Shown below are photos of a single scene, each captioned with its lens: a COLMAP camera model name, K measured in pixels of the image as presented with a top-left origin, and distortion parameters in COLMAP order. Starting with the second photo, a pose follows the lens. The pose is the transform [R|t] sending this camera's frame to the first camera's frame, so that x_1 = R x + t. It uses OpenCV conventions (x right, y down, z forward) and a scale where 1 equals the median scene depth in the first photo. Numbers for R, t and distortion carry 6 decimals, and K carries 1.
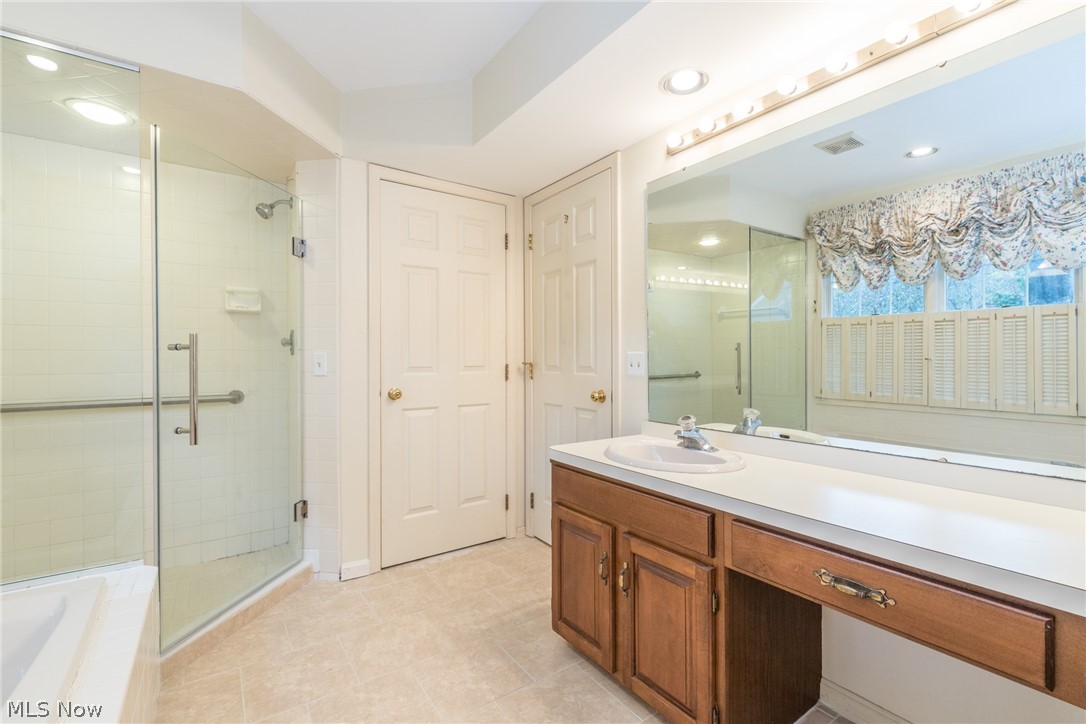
lens RADIAL K [[469.5, 0, 527.9], [0, 469.5, 348.3], [0, 0, 1]] dist [0.000227, -0.000373]
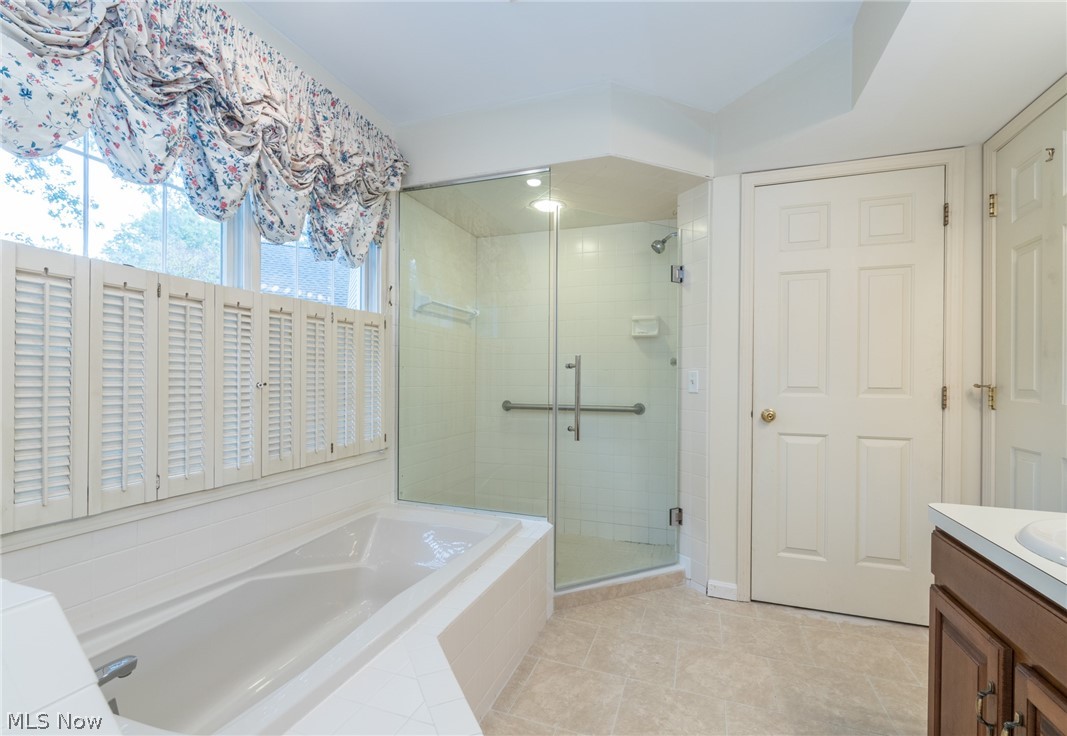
lens RADIAL K [[473.0, 0, 533.5], [0, 473.0, 368.0], [0, 0, 1]] dist [-0.002303, -0.000862]
pose [[0.589552, -0.010792, -0.807659, 0.199348], [0.005843, 0.999942, -0.009096, 0.010414], [0.807709, 0.000643, 0.589580, 0.088991]]
